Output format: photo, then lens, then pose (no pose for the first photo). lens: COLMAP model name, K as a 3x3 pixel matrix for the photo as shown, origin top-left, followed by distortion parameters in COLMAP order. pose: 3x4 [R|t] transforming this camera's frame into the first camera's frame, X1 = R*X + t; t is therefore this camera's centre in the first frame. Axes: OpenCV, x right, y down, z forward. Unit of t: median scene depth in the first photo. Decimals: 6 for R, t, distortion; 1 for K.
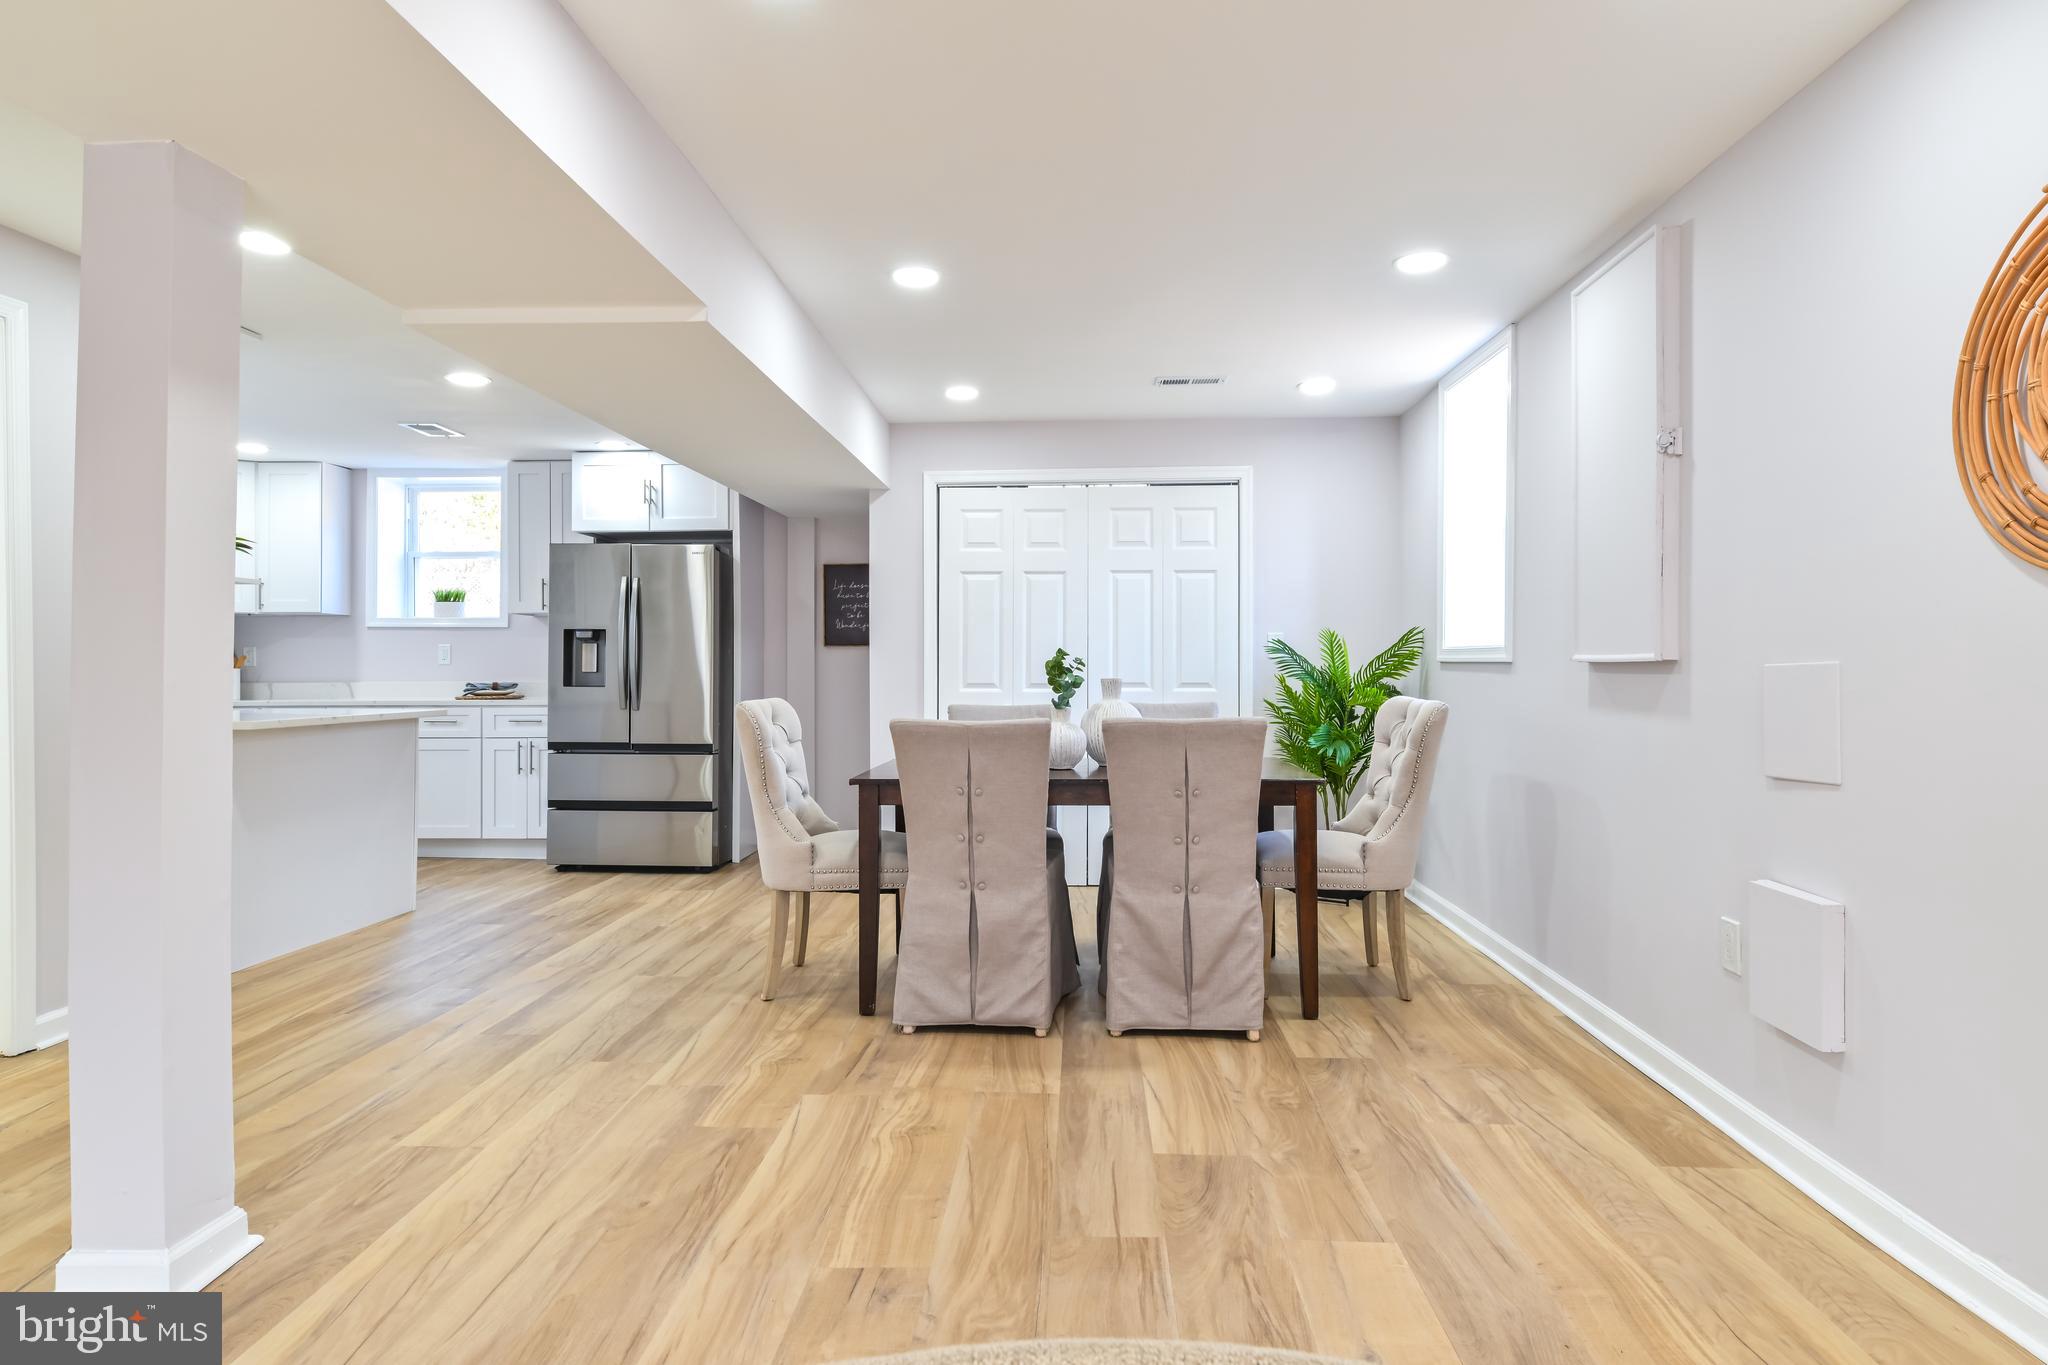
lens RADIAL K [[1189.2, 0, 1023.3], [0, 1189.2, 676.3], [0, 0, 1]] dist [0.004946, 0.000521]
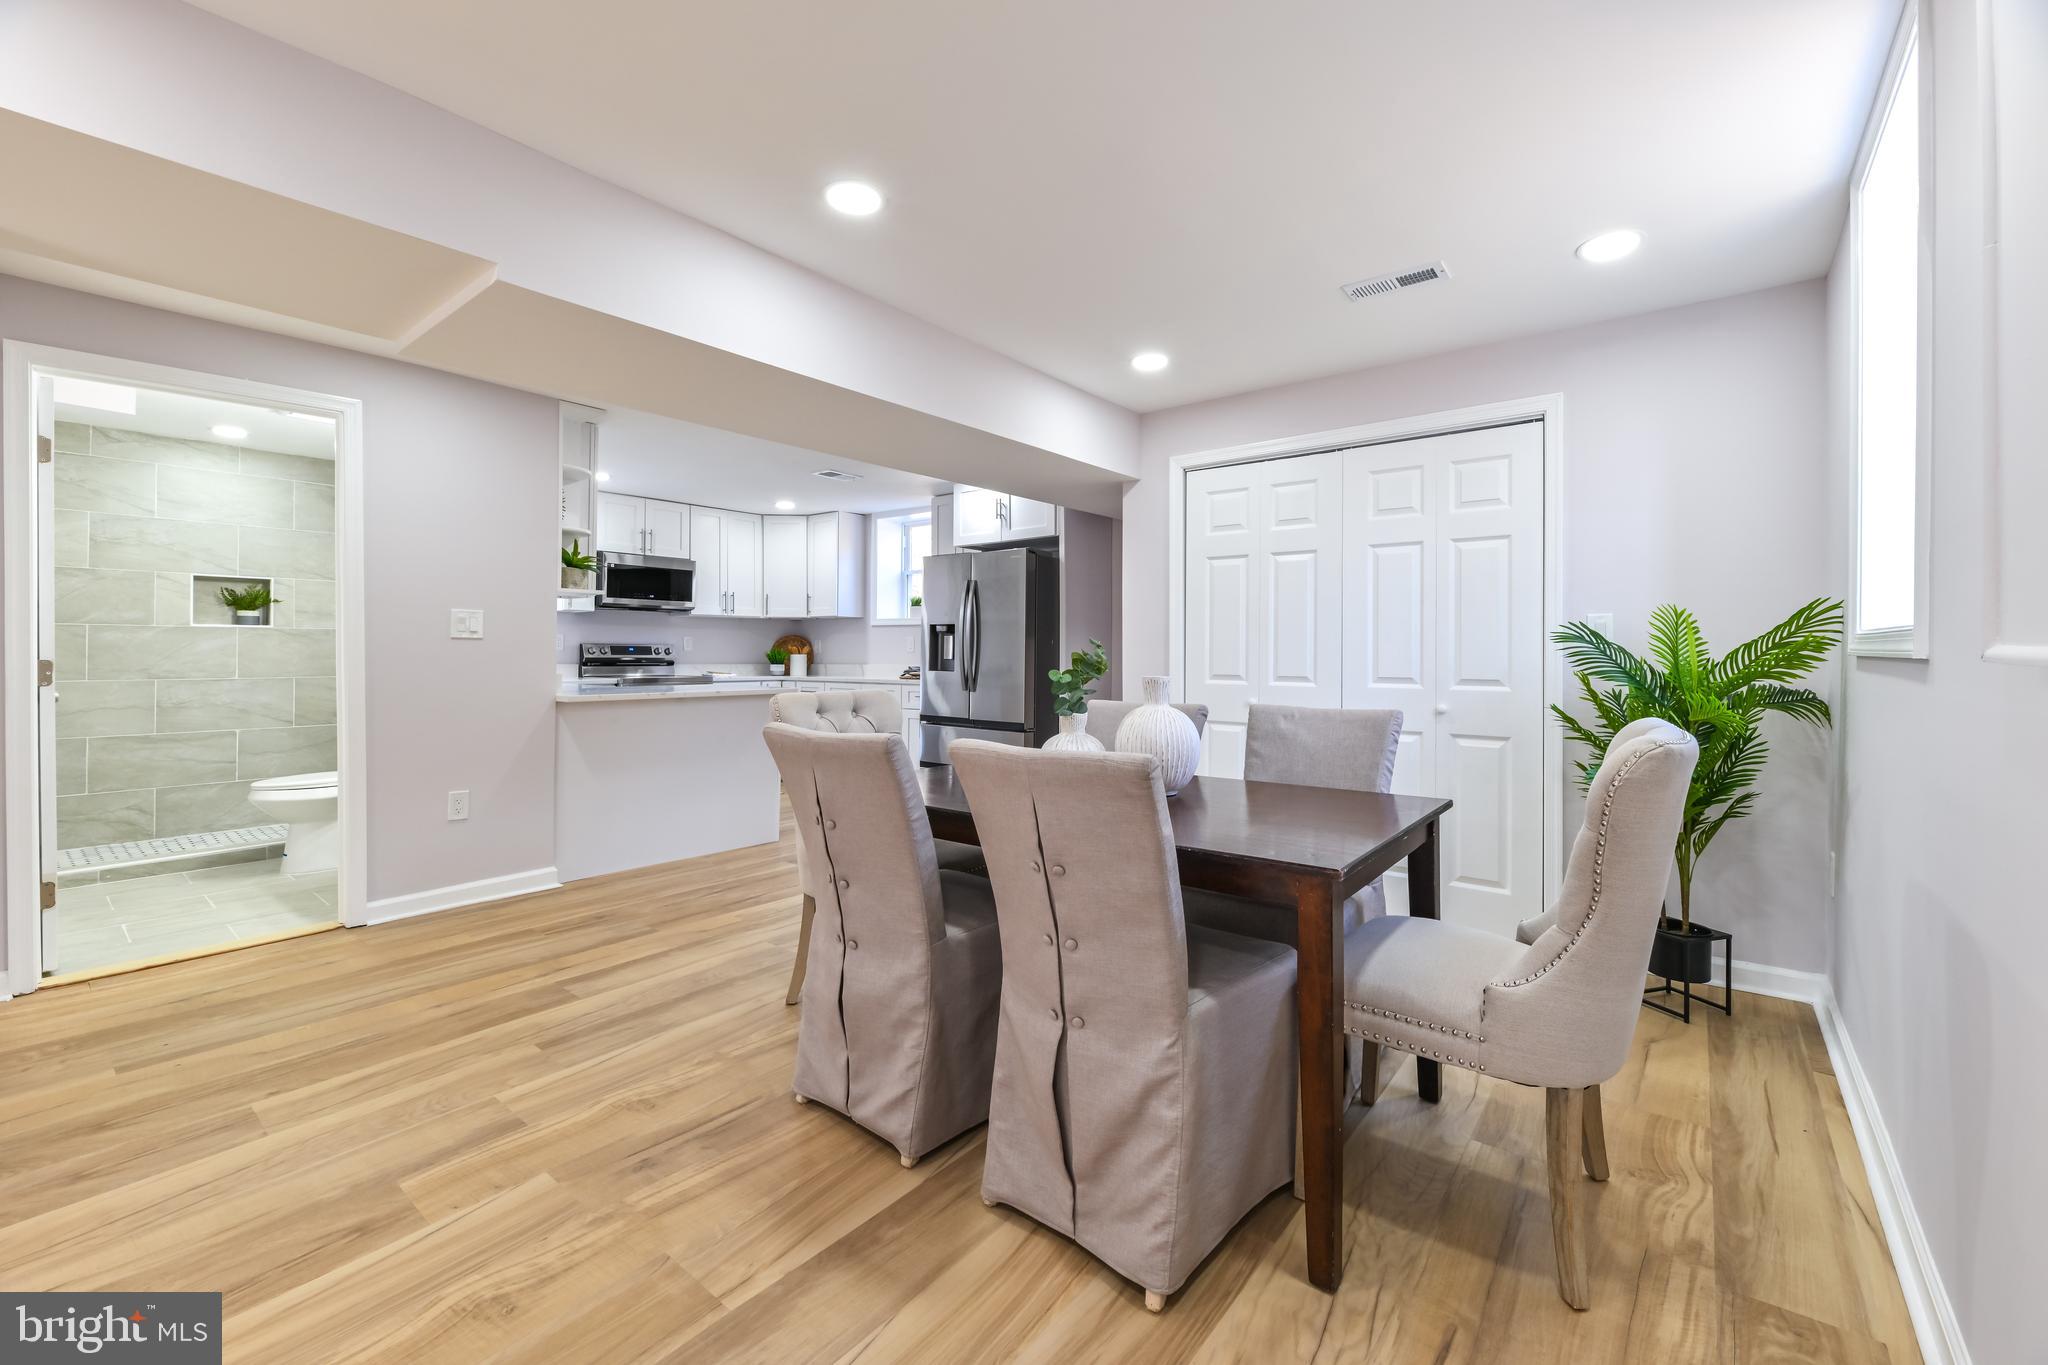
lens RADIAL K [[837.9, 0, 1037.2], [0, 837.9, 653.2], [0, 0, 1]] dist [-0.003147, -0.001845]
pose [[0.813046, 0.003783, -0.582188, 0.377217], [-0.007722, 0.999961, -0.004286, -0.011952], [0.582149, 0.007981, 0.813043, 0.620780]]
